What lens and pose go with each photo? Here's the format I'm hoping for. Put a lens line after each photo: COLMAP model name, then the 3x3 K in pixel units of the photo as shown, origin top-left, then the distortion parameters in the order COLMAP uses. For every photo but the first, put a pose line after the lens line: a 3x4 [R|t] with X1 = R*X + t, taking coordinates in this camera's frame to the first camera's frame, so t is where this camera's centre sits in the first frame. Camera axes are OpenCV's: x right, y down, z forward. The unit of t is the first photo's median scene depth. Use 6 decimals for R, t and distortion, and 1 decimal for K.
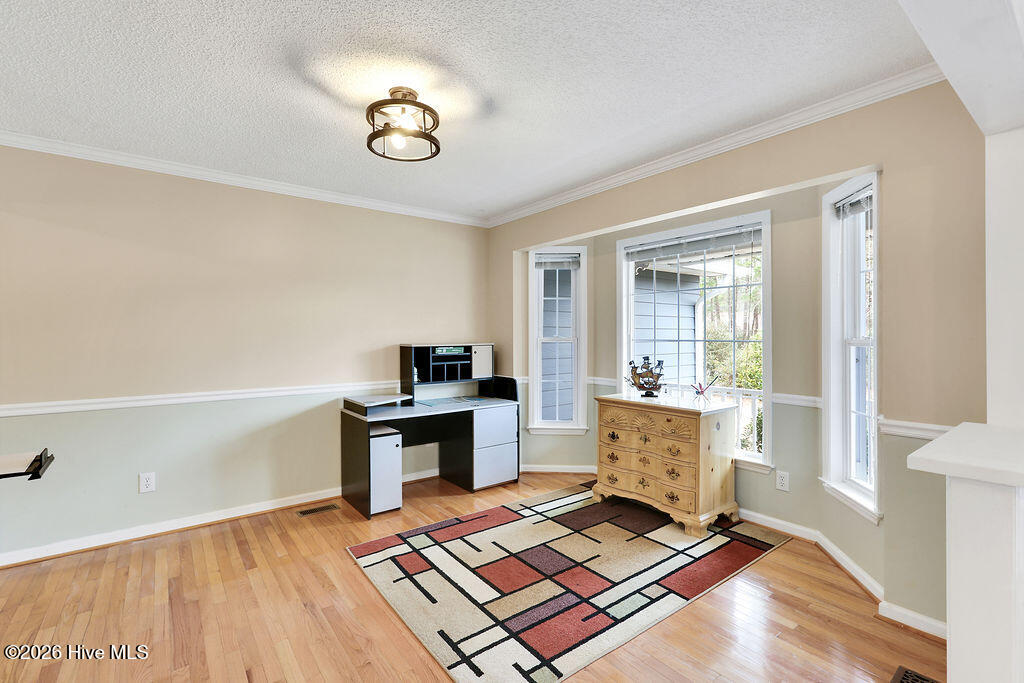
lens RADIAL K [[456.4, 0, 515.2], [0, 456.4, 343.2], [0, 0, 1]] dist [-0.019297, 0.000966]
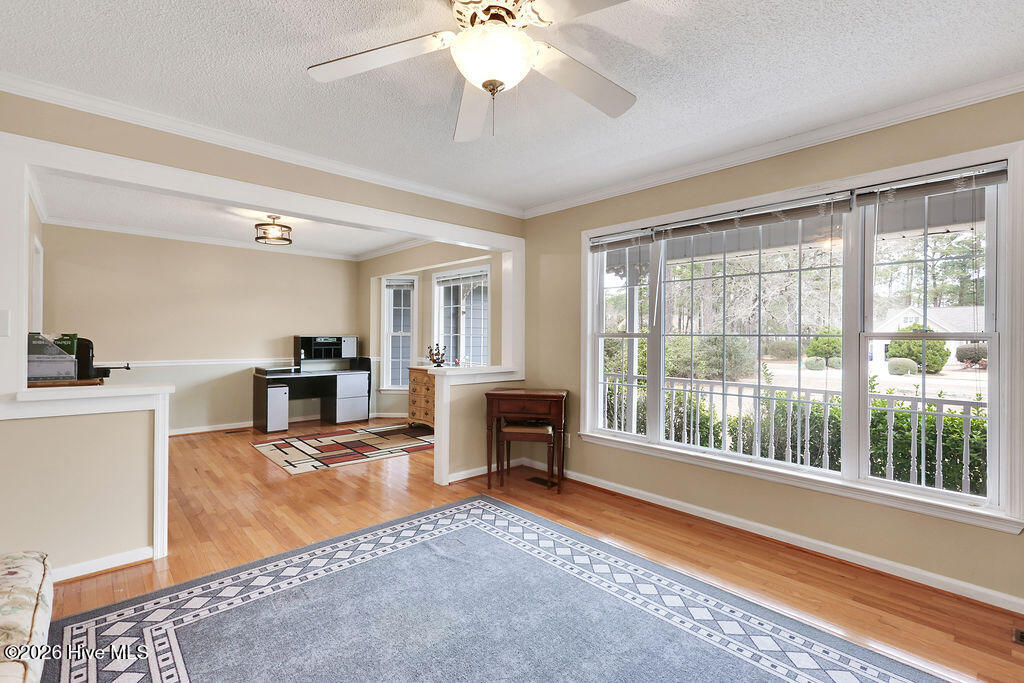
lens RADIAL K [[456.4, 0, 510.2], [0, 456.4, 335.7], [0, 0, 1]] dist [-0.019297, 0.000966]
pose [[0.996282, 0.011048, 0.085441, 0.375867], [-0.009770, 0.999834, -0.015370, 0.020769], [-0.085597, 0.014478, 0.996225, -0.675630]]
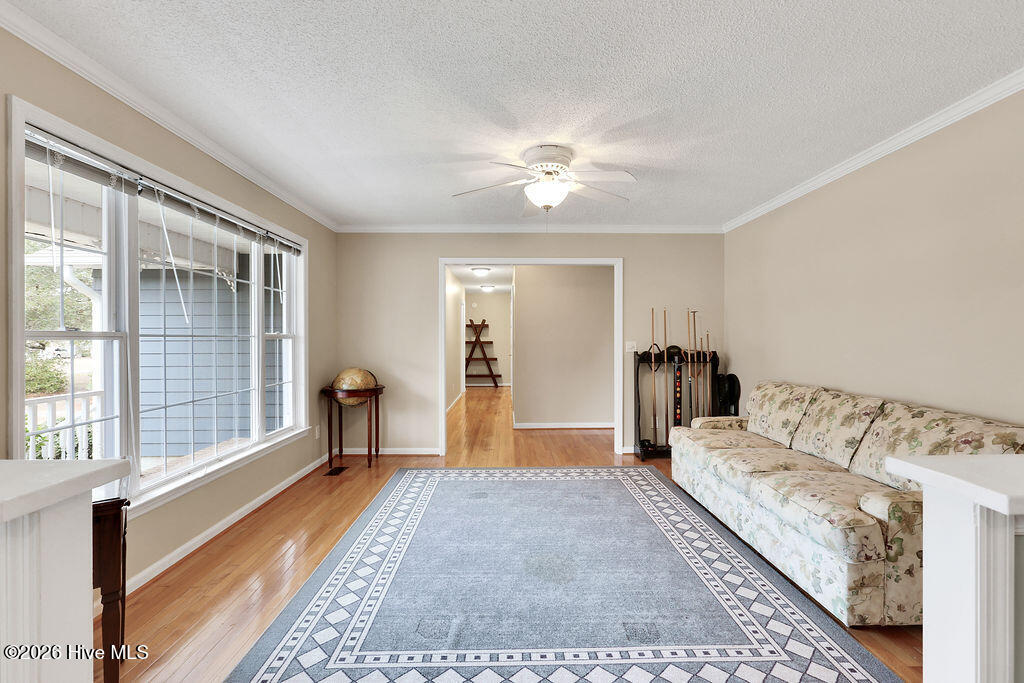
lens RADIAL K [[456.4, 0, 516.8], [0, 456.4, 340.1], [0, 0, 1]] dist [-0.019297, 0.000966]
pose [[-0.802870, 0.001148, 0.596153, -0.693977], [0.009019, 0.999907, 0.010220, -0.013862], [-0.596086, 0.013582, -0.802806, 2.114299]]
